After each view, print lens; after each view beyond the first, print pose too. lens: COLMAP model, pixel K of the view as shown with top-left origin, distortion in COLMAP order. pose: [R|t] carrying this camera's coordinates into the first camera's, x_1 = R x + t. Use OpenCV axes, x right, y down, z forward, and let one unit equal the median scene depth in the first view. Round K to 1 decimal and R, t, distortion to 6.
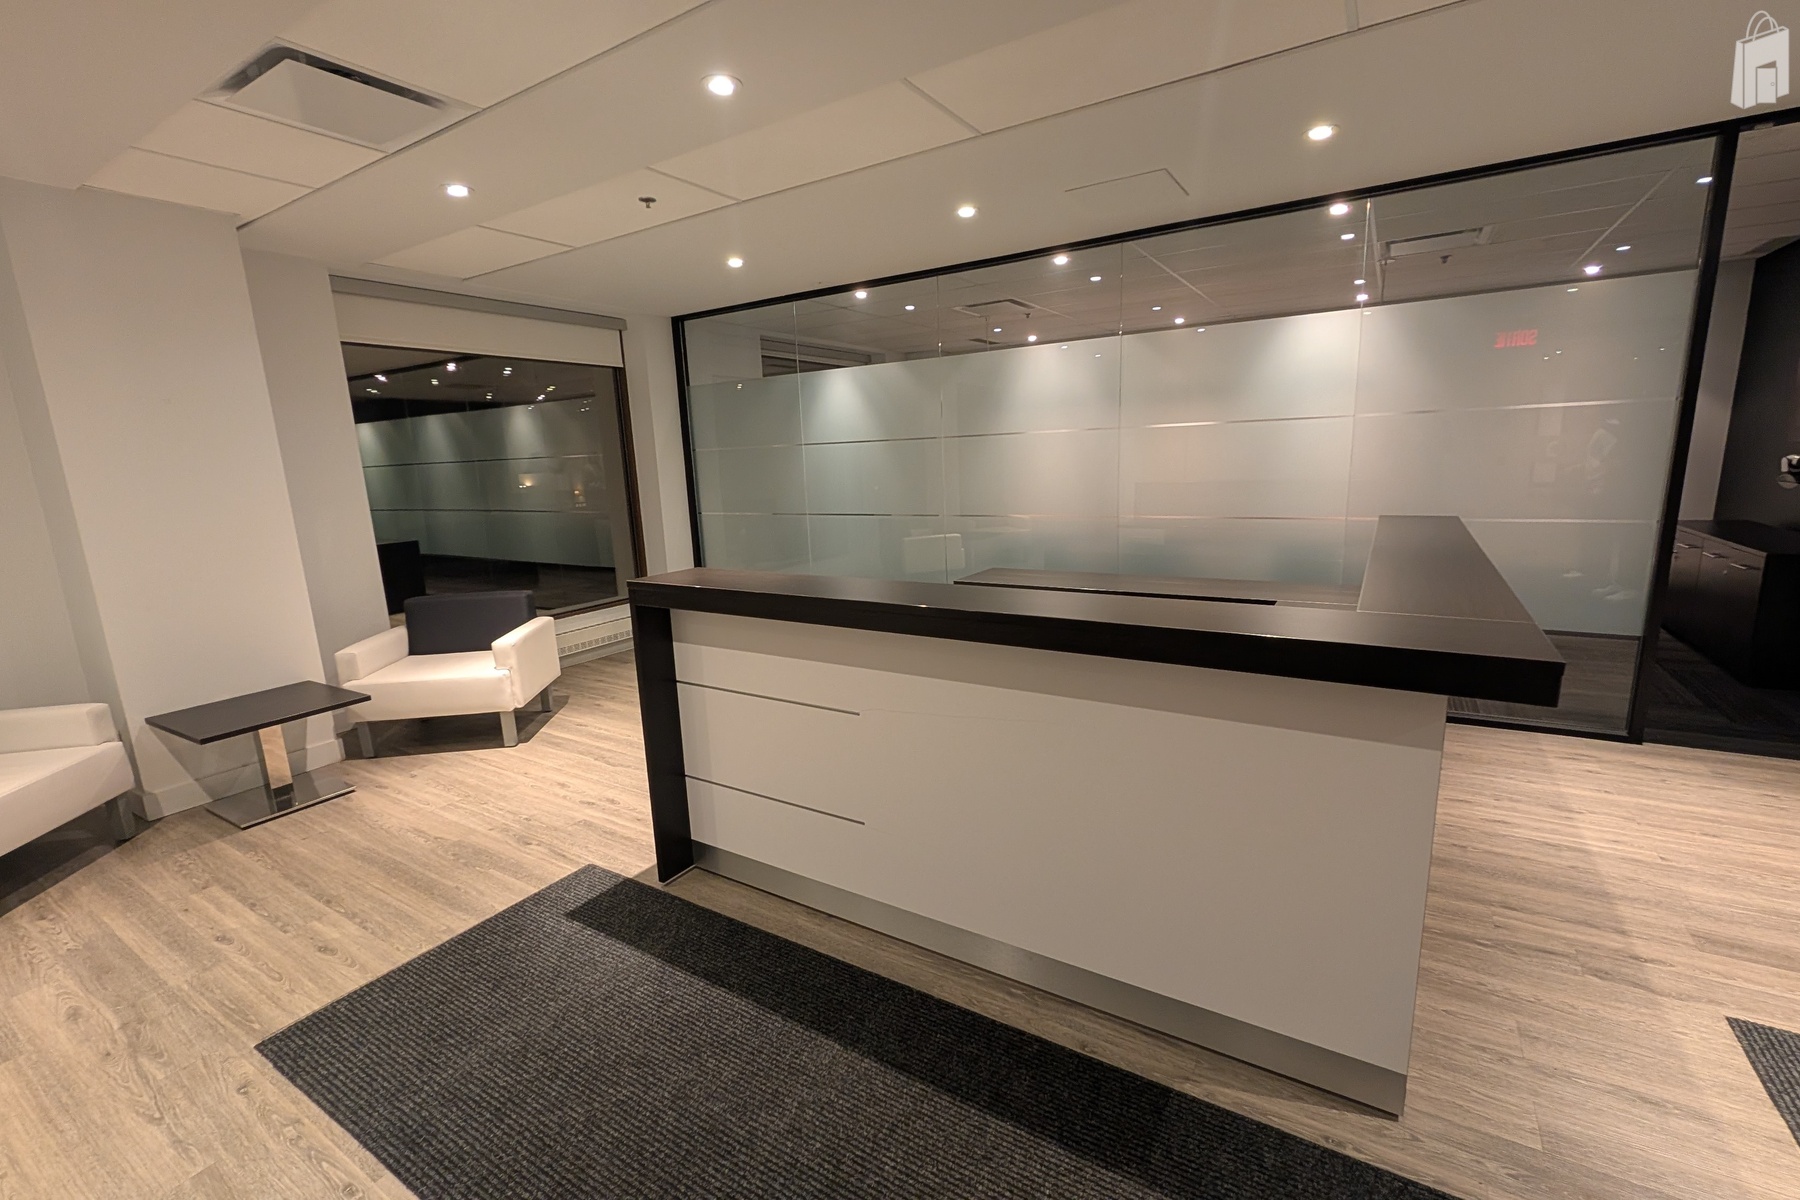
lens RADIAL K [[777.2, 0, 902.2], [0, 777.2, 609.6], [0, 0, 1]] dist [-0.001703, 0.000644]
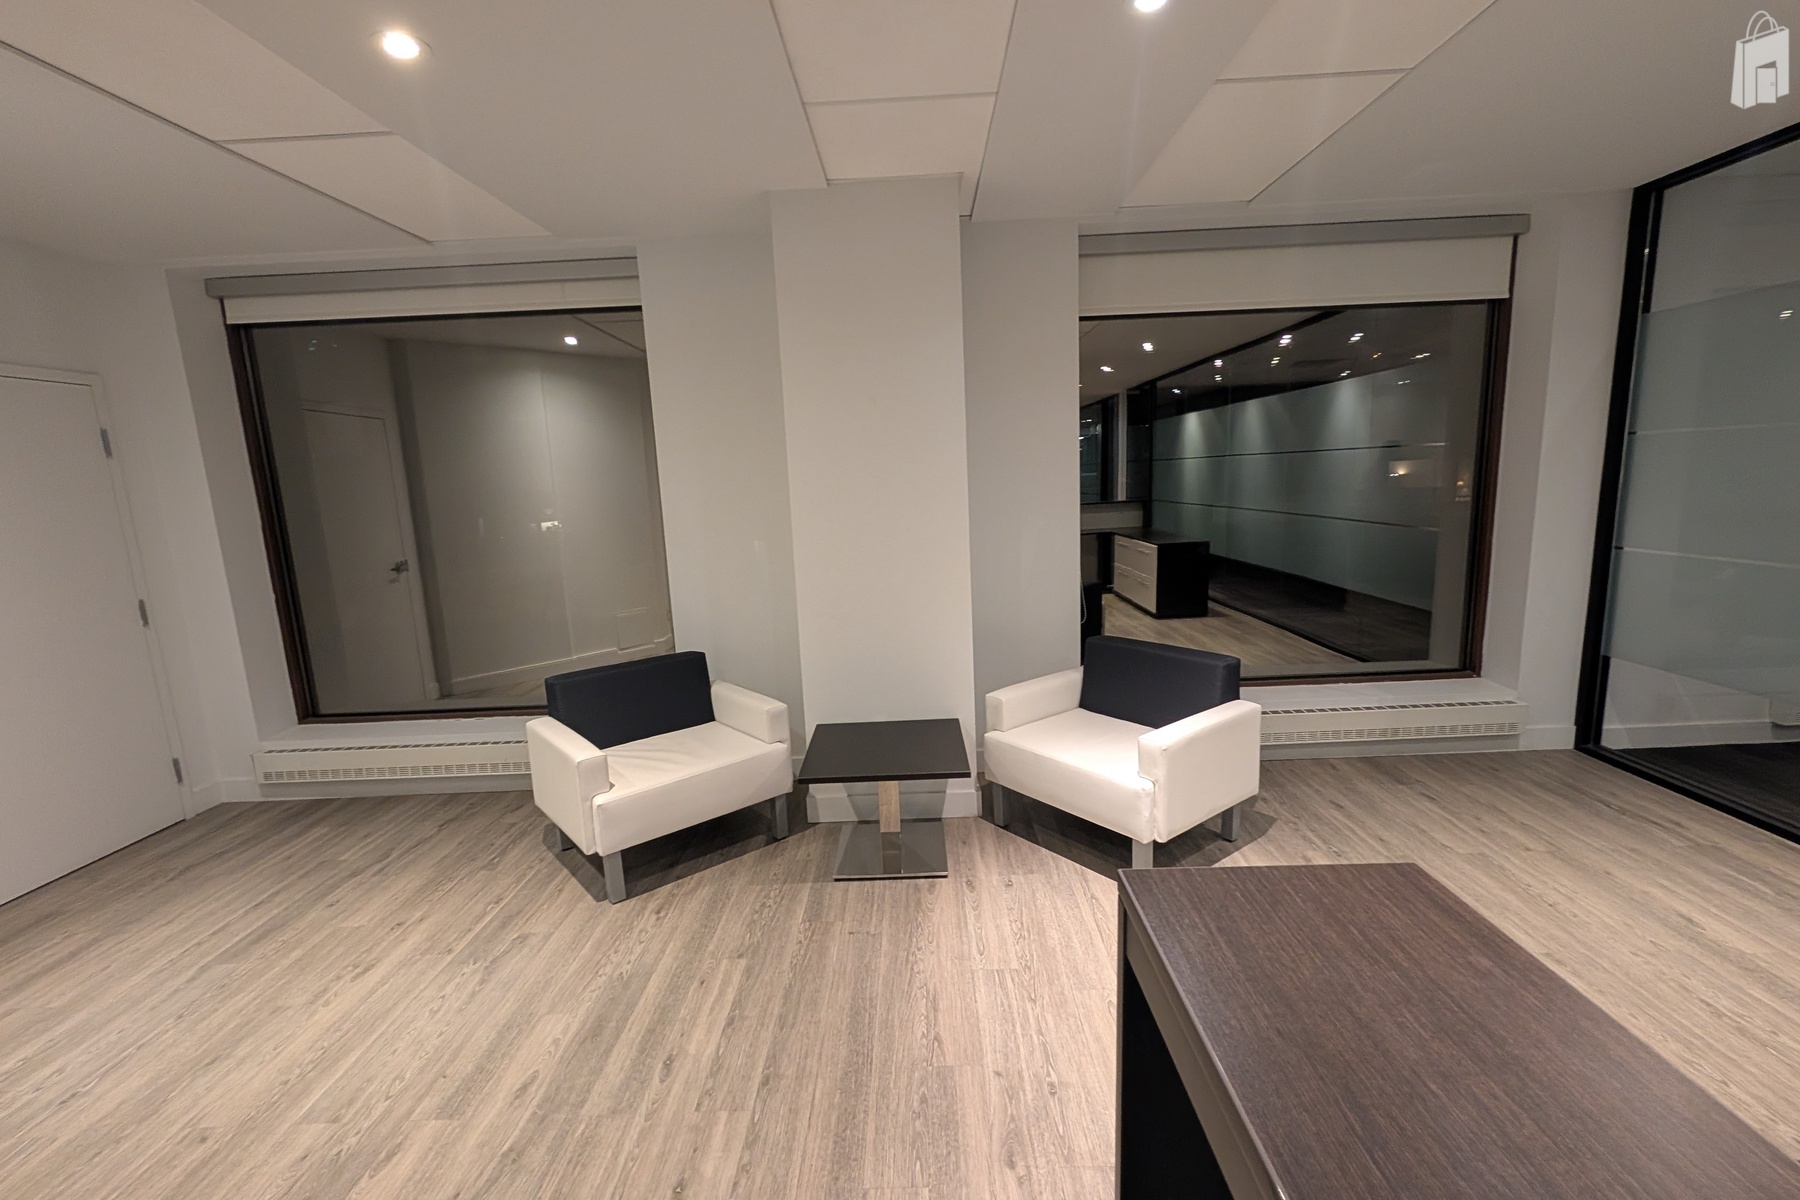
lens RADIAL K [[777.2, 0, 902.2], [0, 777.2, 609.6], [0, 0, 1]] dist [-0.001703, 0.000644]
pose [[0.519912, 0.164444, -0.838242, -0.092919], [-0.147918, 0.983803, 0.101254, -0.102907], [0.841316, 0.071348, 0.535815, 0.468625]]
